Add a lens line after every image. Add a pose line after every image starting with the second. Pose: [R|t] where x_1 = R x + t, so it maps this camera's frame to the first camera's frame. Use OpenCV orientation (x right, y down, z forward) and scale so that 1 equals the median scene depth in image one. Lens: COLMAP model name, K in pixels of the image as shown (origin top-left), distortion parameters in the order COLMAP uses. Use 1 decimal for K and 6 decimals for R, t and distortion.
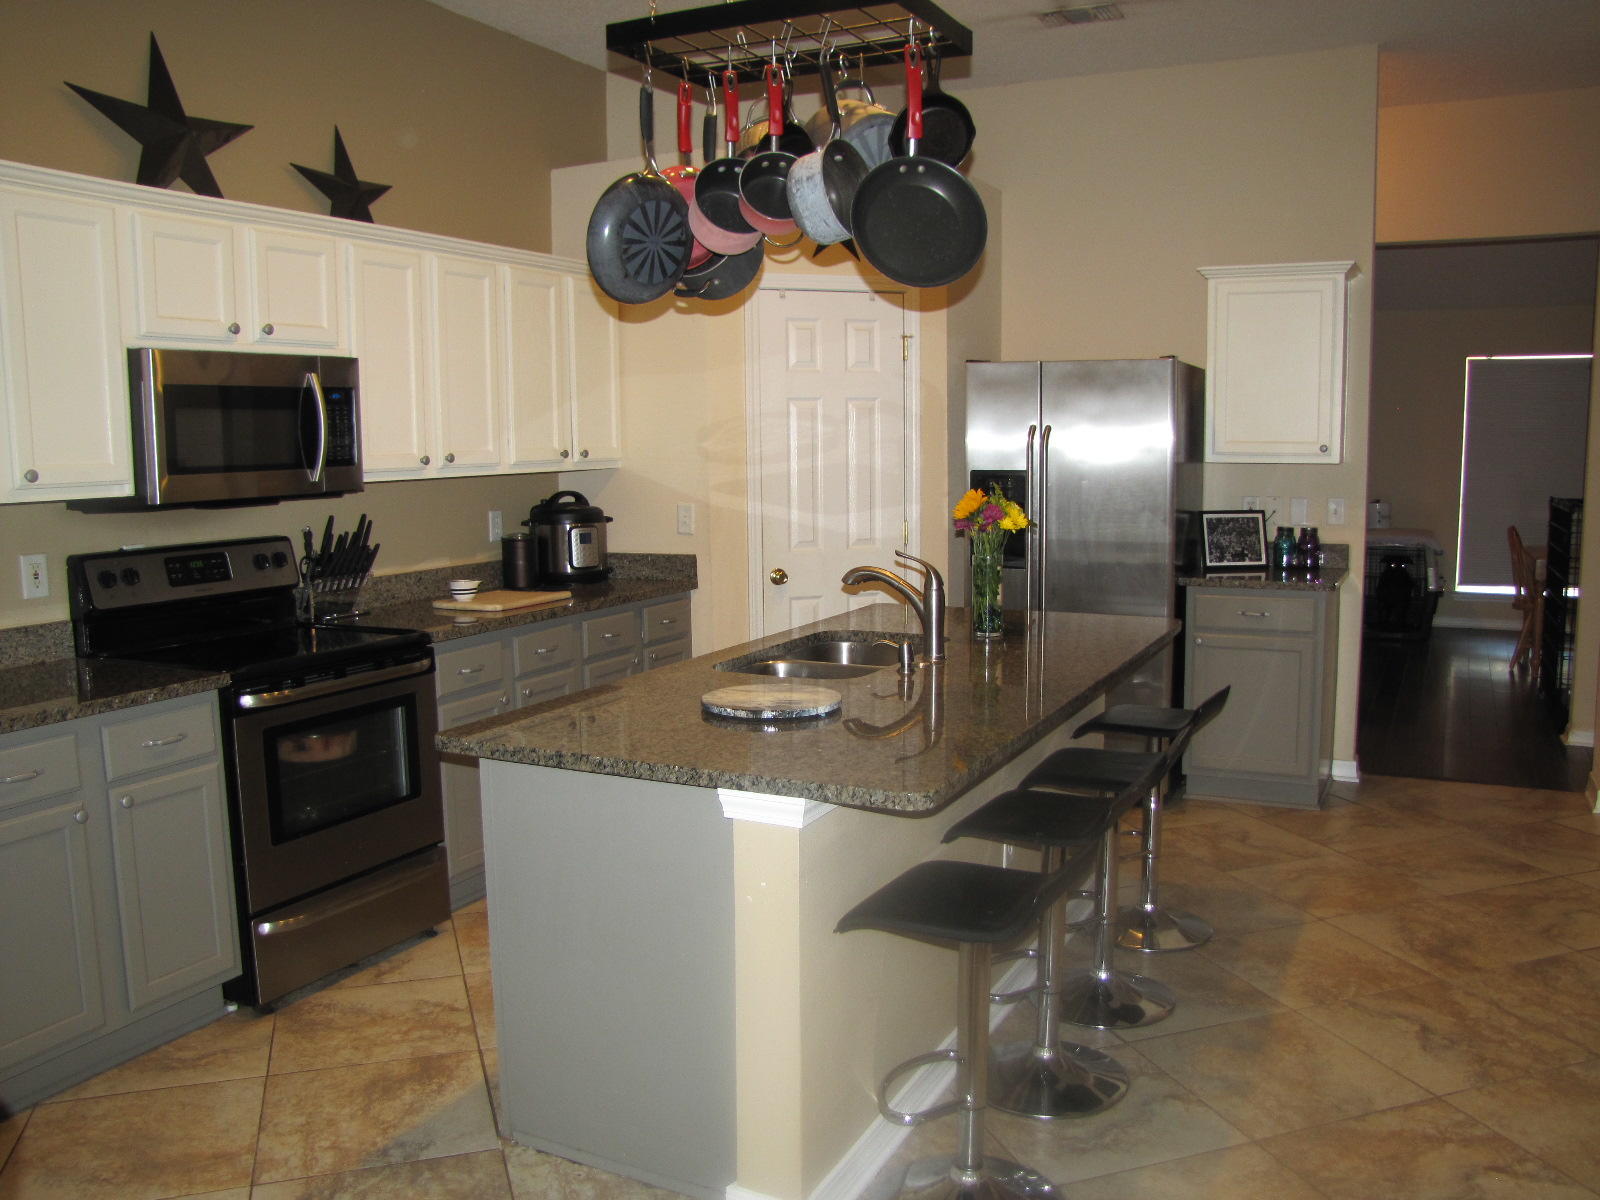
lens RADIAL K [[1317.9, 0, 801.5], [0, 1317.9, 611.4], [0, 0, 1]] dist [-0.148263, 0.079549]
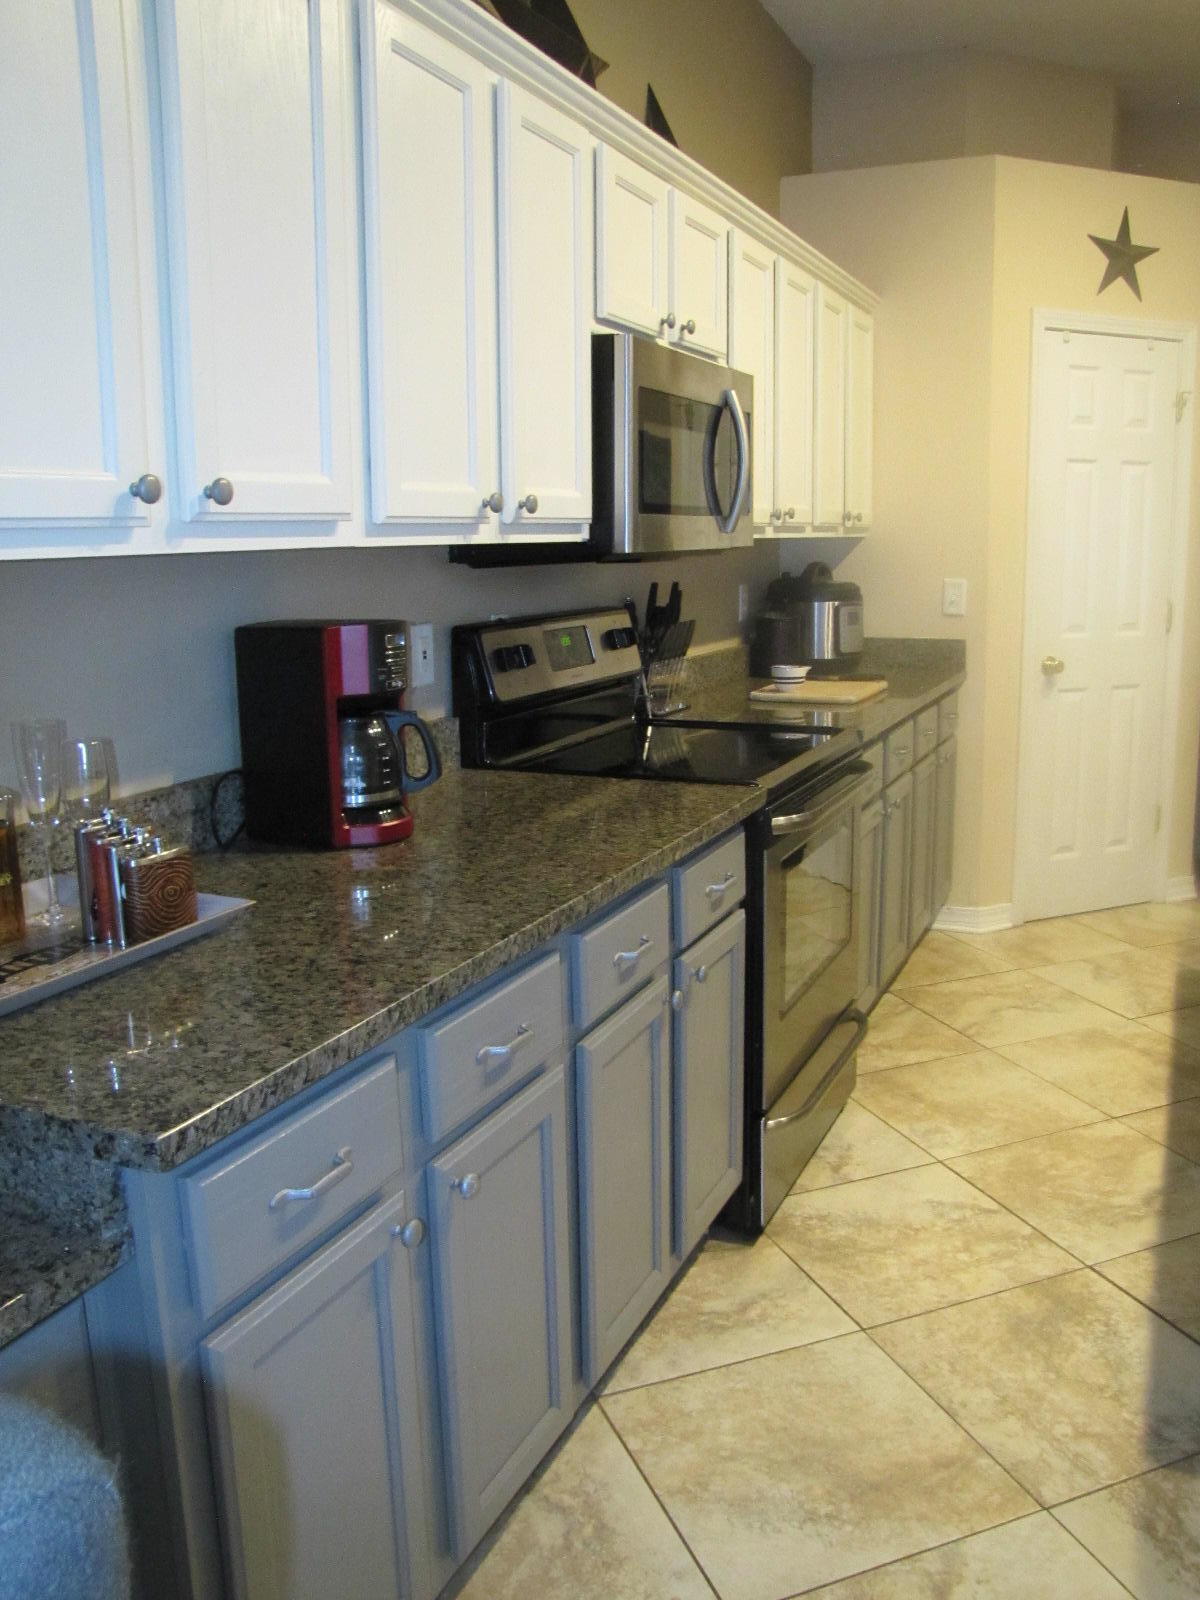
lens RADIAL K [[1317.9, 0, 602.9], [0, 1317.9, 790.0], [0, 0, 1]] dist [-0.148263, 0.079549]
pose [[0.998040, -0.004920, 0.062380, -0.539955], [0.001055, 0.998085, 0.061849, 0.003144], [-0.062565, -0.061662, 0.996134, 0.243191]]
